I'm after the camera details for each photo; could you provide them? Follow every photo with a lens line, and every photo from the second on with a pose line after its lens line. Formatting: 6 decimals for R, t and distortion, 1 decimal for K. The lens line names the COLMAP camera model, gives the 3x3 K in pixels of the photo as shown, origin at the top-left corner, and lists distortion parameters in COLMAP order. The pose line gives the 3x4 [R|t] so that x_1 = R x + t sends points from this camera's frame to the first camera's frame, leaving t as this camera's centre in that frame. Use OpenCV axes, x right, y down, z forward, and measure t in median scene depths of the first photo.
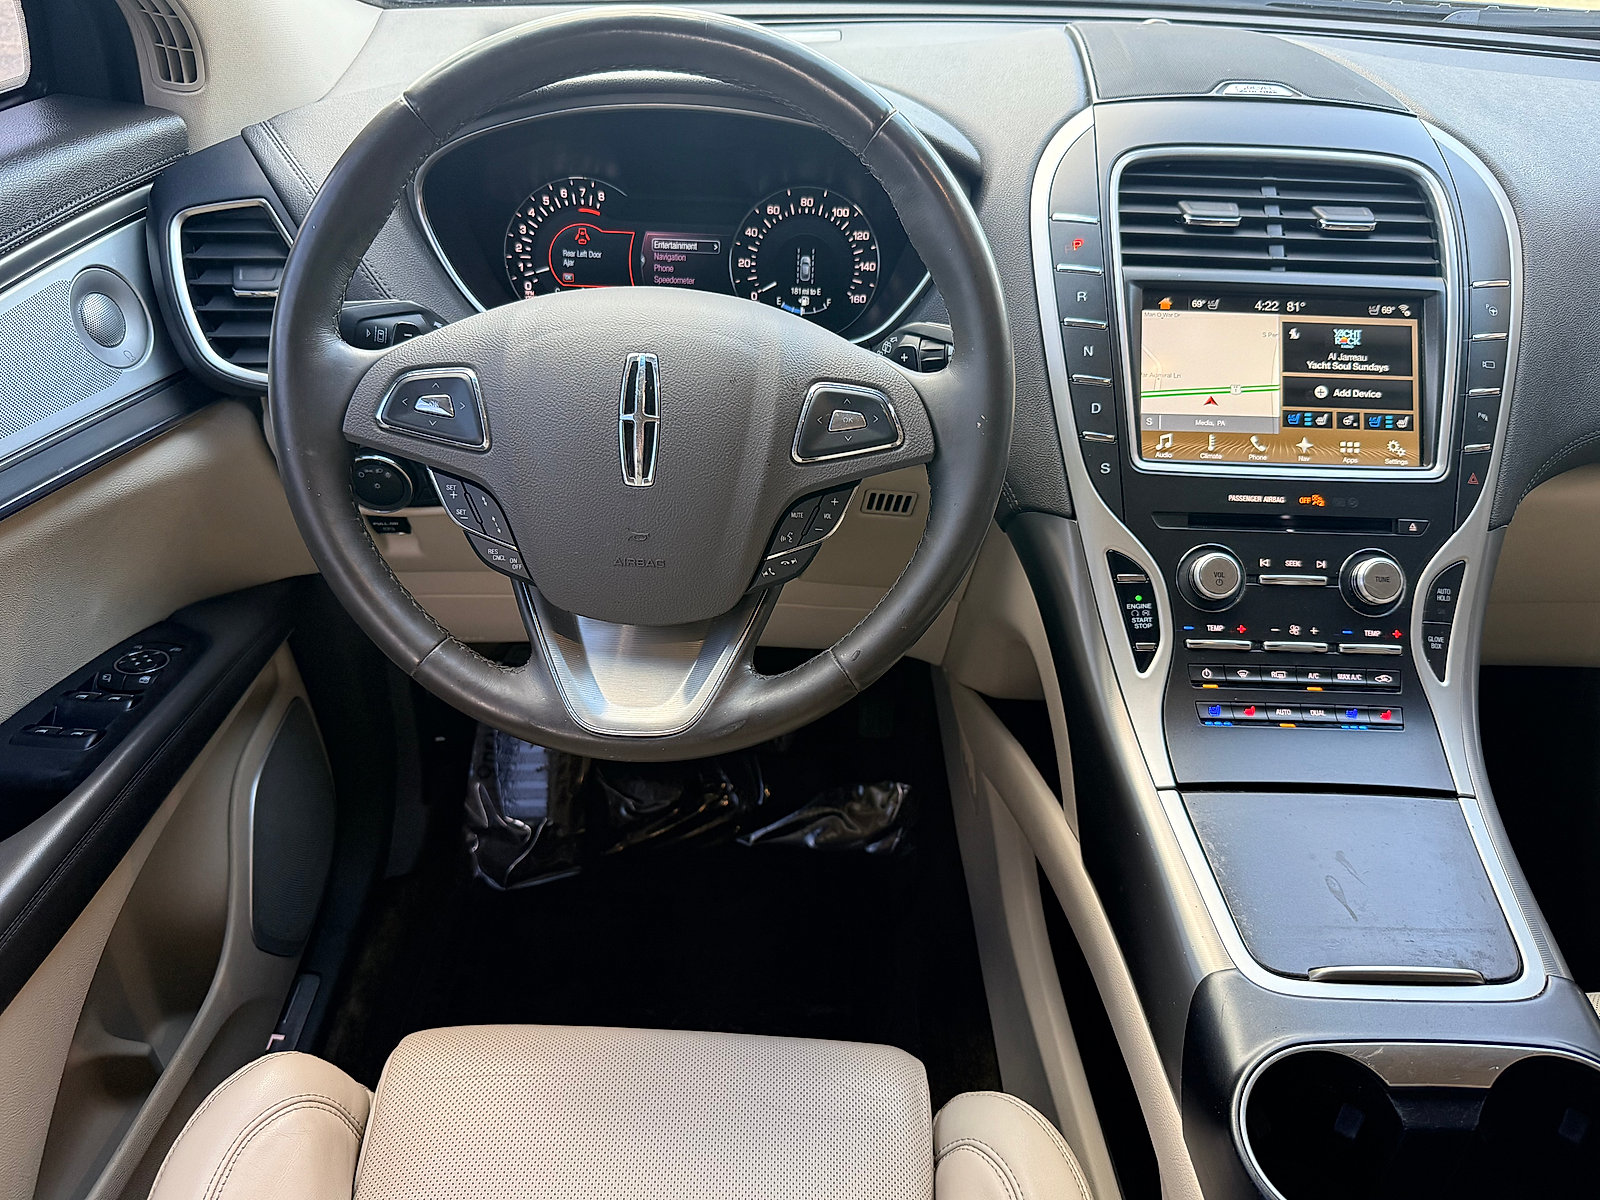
lens RADIAL K [[1119.7, 0, 789.6], [0, 1119.7, 604.4], [0, 0, 1]] dist [-0.043227, -0.028672]
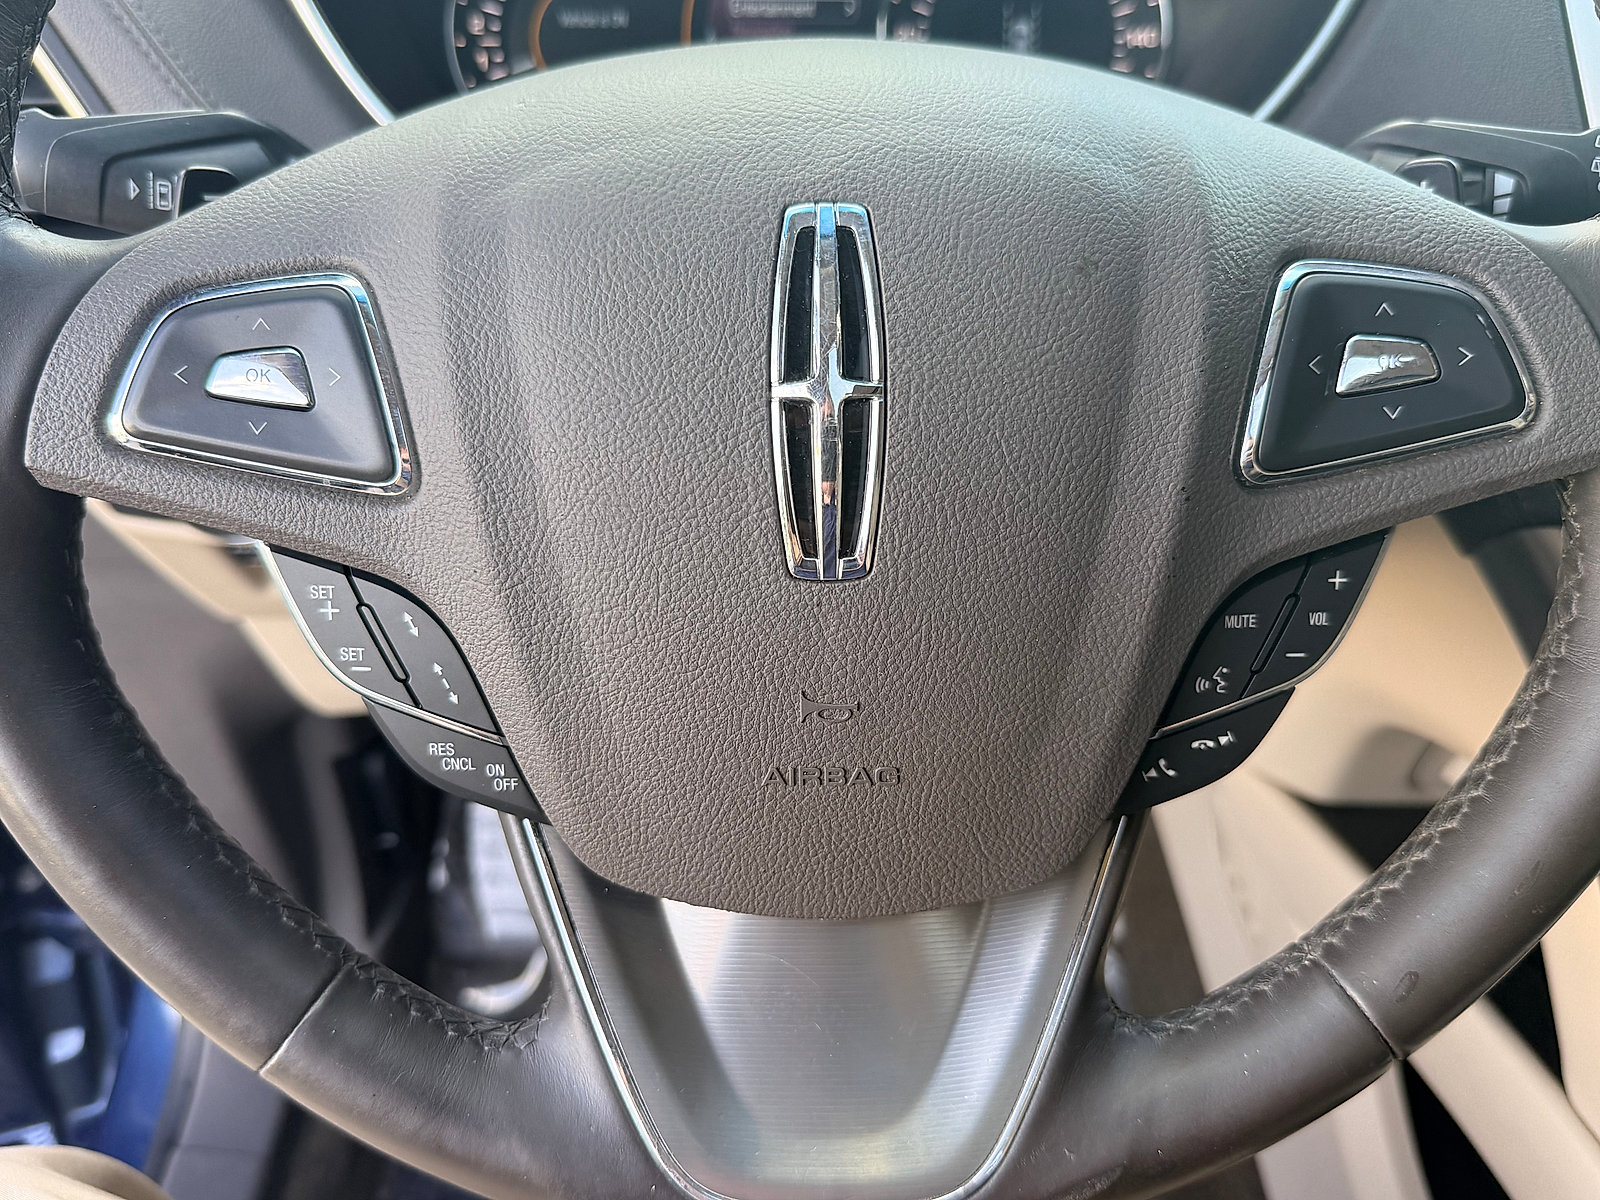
lens RADIAL K [[1280.3, 0, 794.7], [0, 1280.3, 596.5], [0, 0, 1]] dist [0.000266, -0.002798]
pose [[0.998456, -0.045901, -0.031276, -0.128489], [0.047409, 0.997657, 0.049317, -0.116563], [0.028939, -0.050723, 0.998293, 0.565791]]
